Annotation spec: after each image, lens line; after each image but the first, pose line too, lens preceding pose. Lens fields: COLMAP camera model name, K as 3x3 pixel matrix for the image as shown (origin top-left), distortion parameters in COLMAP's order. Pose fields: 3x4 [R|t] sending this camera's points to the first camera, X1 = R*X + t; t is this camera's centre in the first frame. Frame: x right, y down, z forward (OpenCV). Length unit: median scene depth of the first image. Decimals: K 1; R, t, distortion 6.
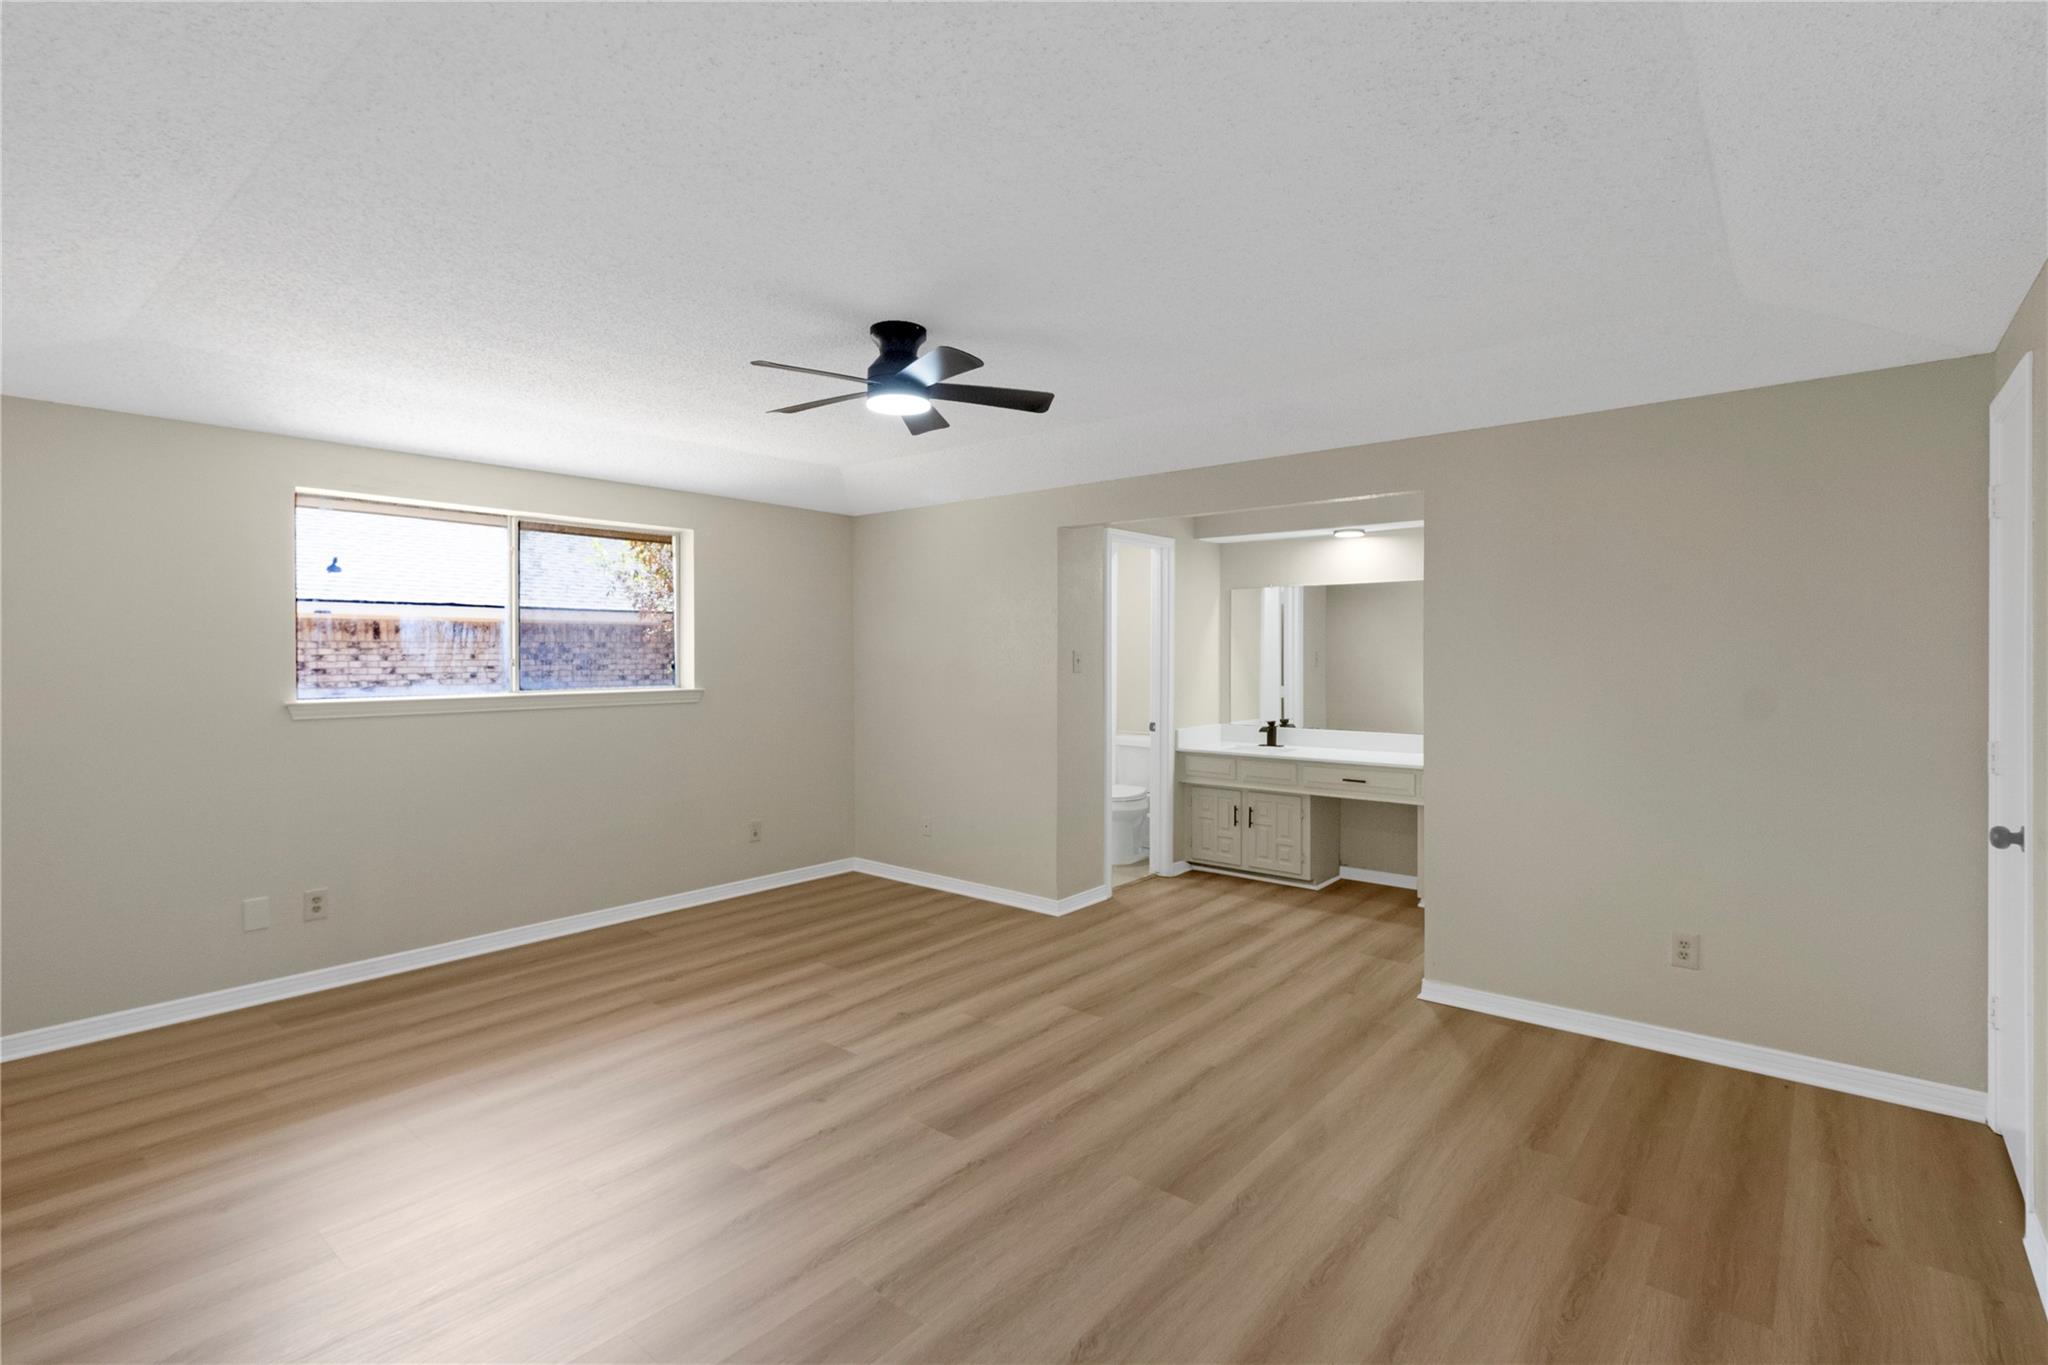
lens RADIAL K [[945.4, 0, 1016.3], [0, 945.4, 657.1], [0, 0, 1]] dist [0.003419, -0.000050]
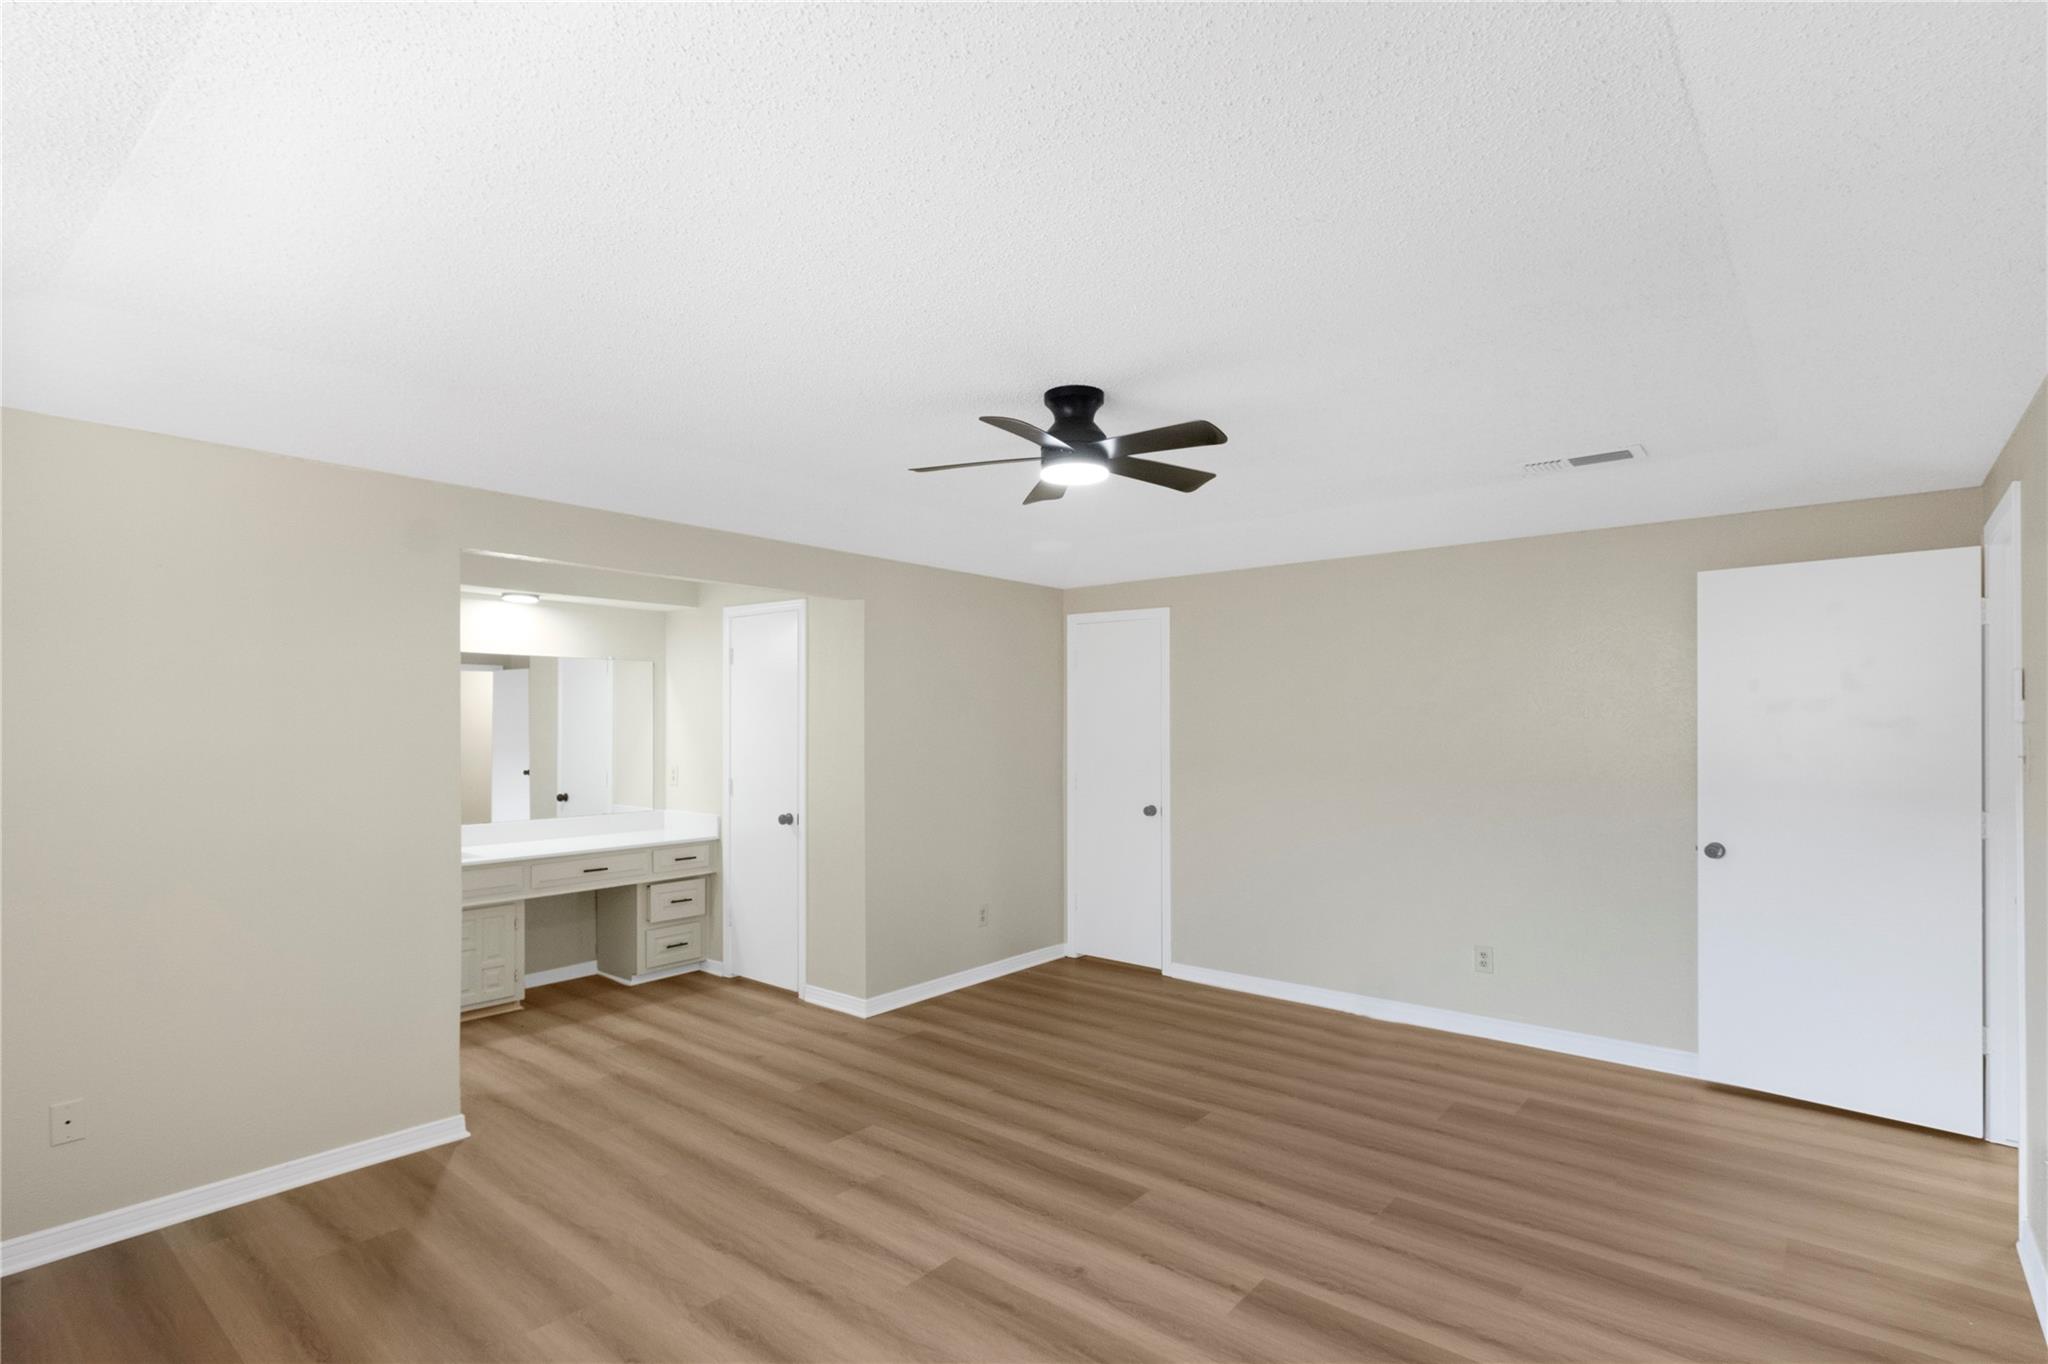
lens RADIAL K [[984.1, 0, 981.7], [0, 984.1, 700.8], [0, 0, 1]] dist [0.000451, -0.000176]
pose [[0.012173, 0.031180, 0.999440, -0.562874], [0.004251, 0.999503, -0.031233, -0.003861], [-0.999917, 0.004629, 0.012035, 0.554190]]
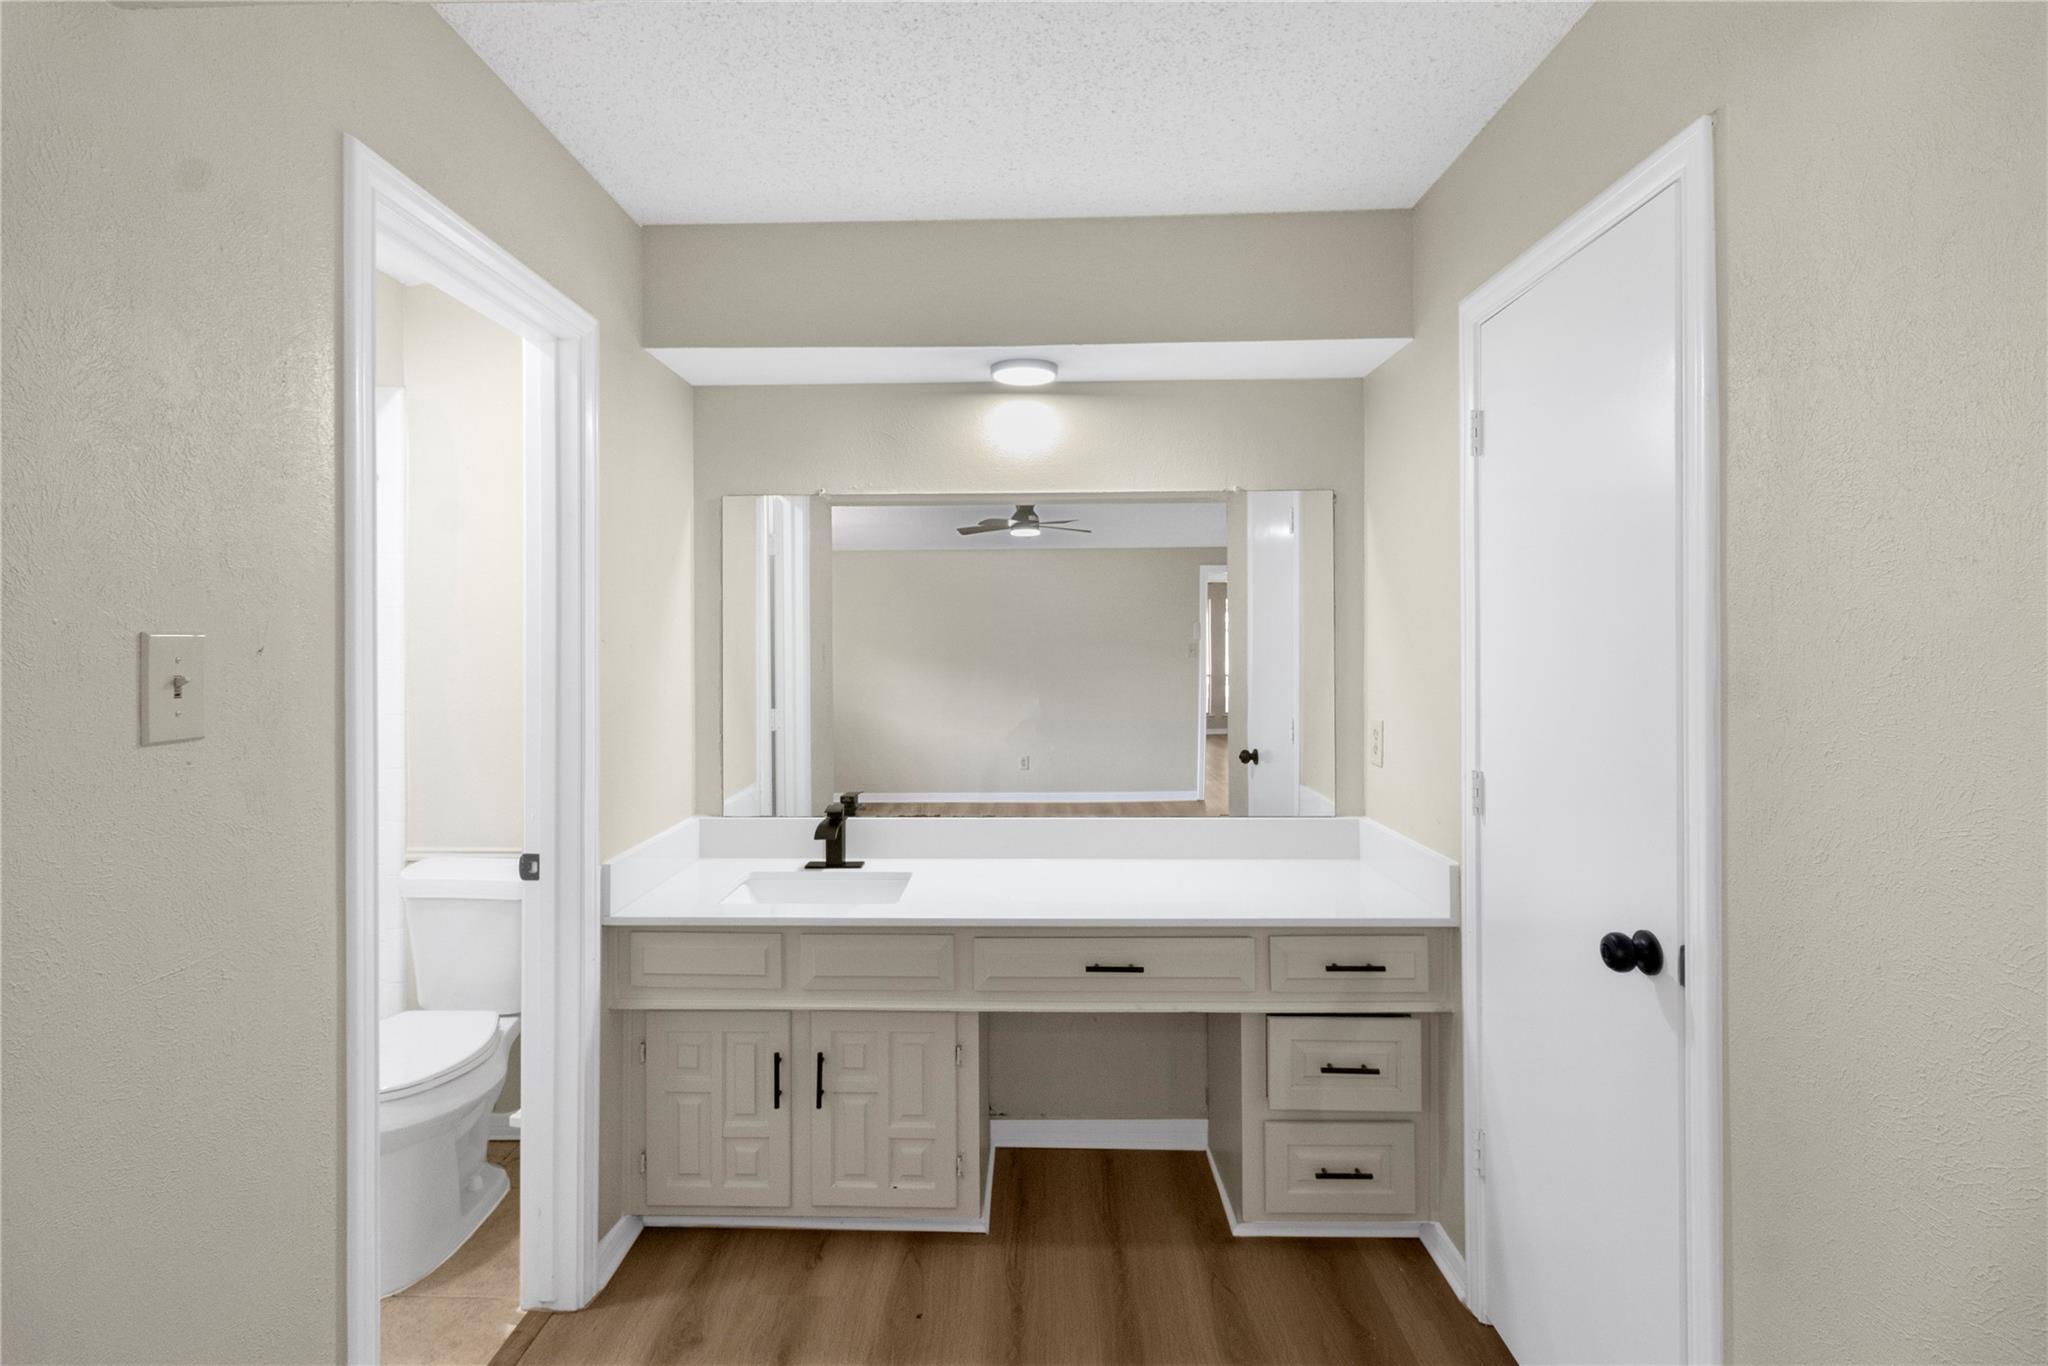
lens RADIAL K [[945.4, 0, 1016.3], [0, 945.4, 657.6], [0, 0, 1]] dist [0.003419, -0.000050]
pose [[0.774835, -0.001729, 0.632161, 0.068638], [0.003895, 0.999990, -0.002040, 0.000880], [-0.632152, 0.004043, 0.774834, 0.657400]]
